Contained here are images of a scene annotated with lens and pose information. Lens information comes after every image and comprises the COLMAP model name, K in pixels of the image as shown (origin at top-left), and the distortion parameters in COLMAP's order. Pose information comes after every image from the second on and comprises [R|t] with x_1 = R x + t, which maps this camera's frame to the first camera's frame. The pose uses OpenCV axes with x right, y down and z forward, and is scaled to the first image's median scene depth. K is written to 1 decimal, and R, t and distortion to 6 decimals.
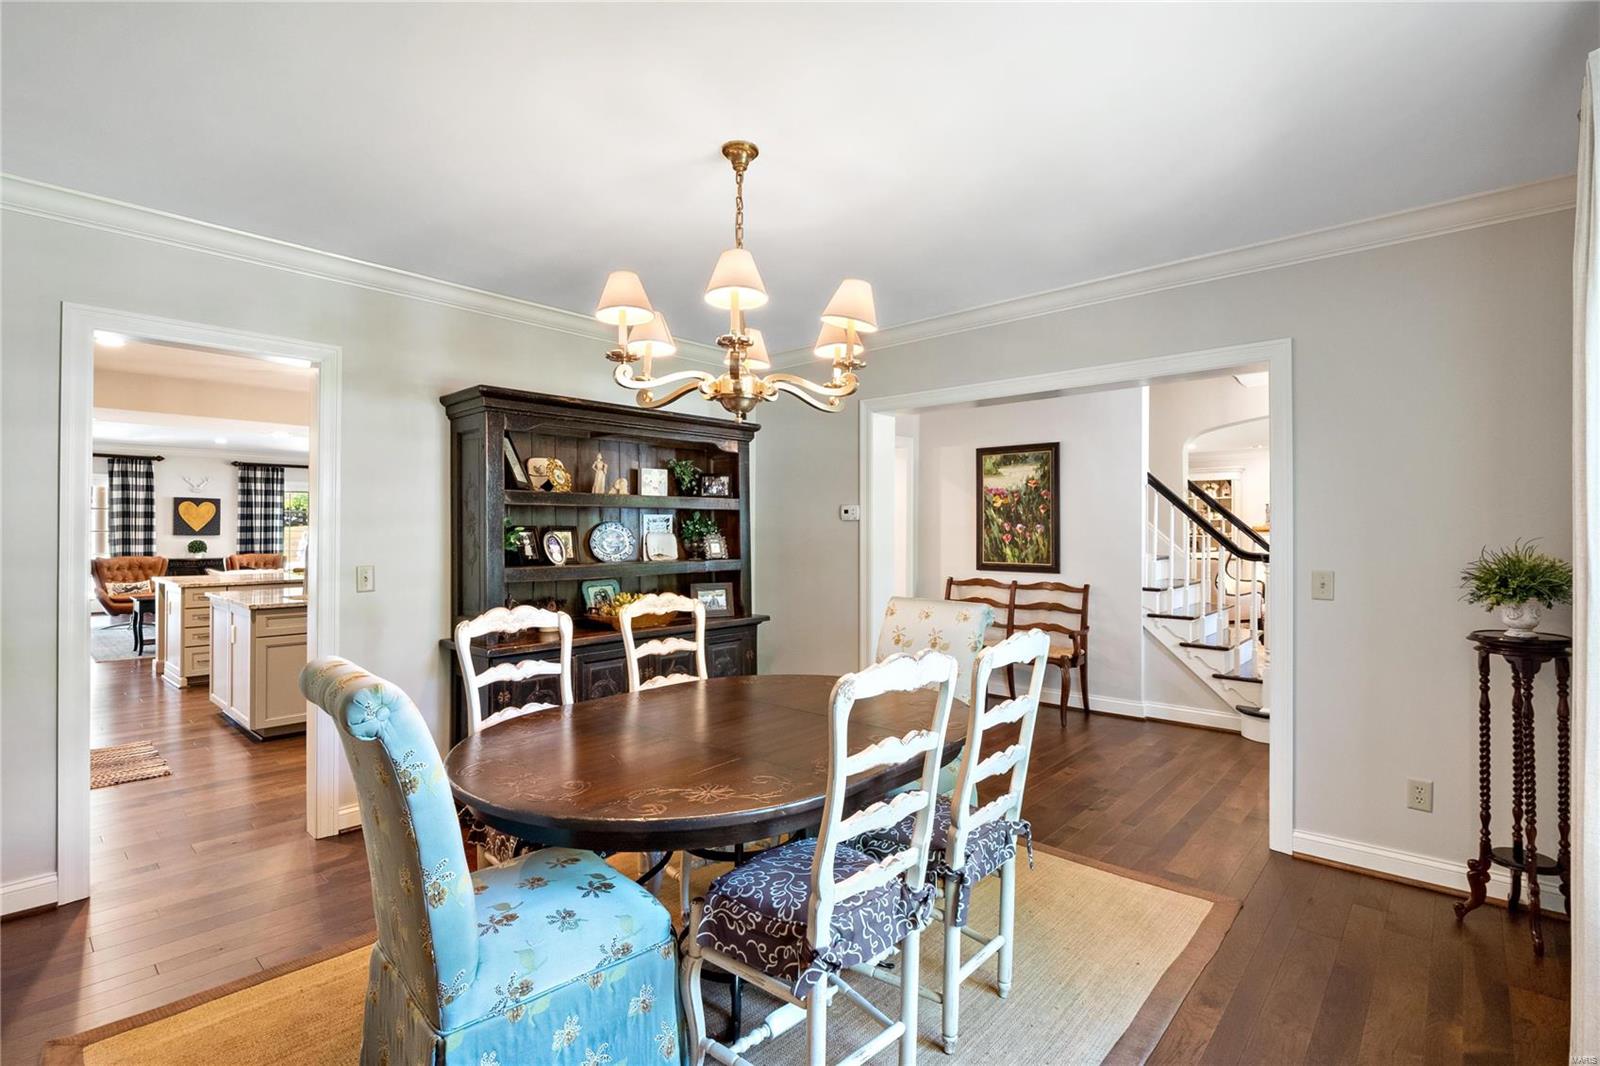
lens RADIAL K [[757.3, 0, 792.9], [0, 757.3, 525.3], [0, 0, 1]] dist [-0.000628, -0.000626]
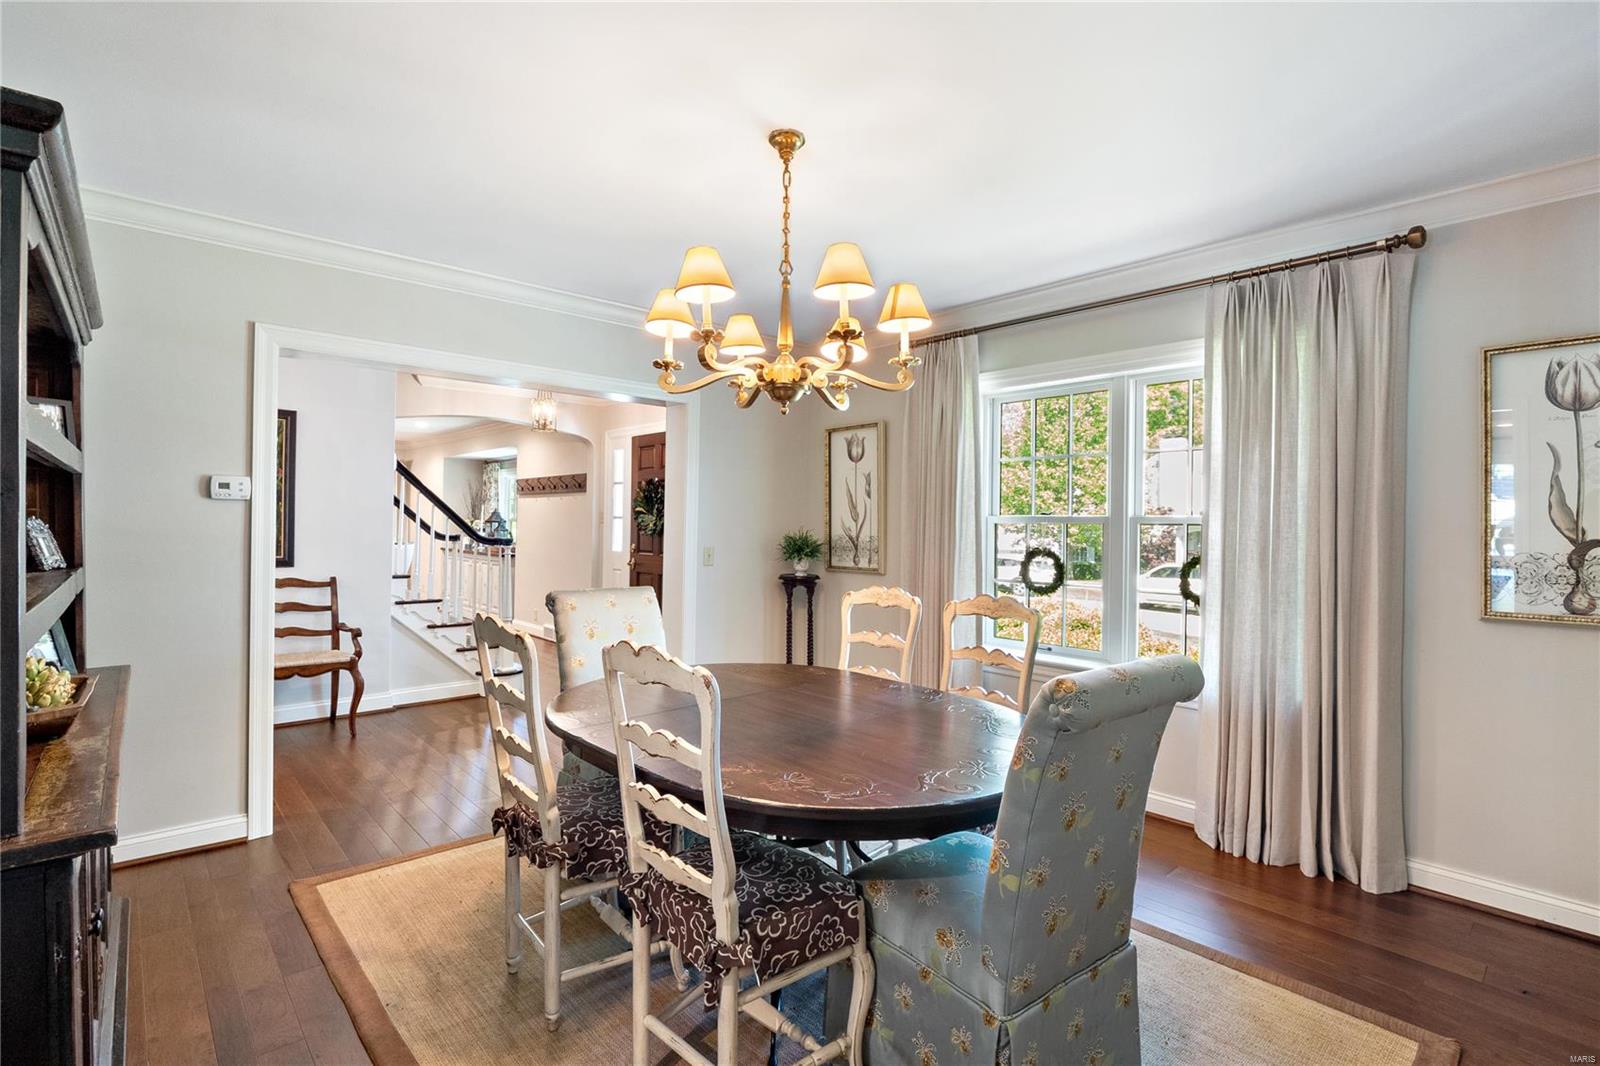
lens RADIAL K [[757.3, 0, 792.9], [0, 757.3, 525.3], [0, 0, 1]] dist [-0.000628, -0.000626]
pose [[0.123893, 0.001059, 0.992295, -0.460435], [-0.015414, 0.999881, 0.000858, 0.007634], [-0.992176, -0.015401, 0.123895, 0.366599]]
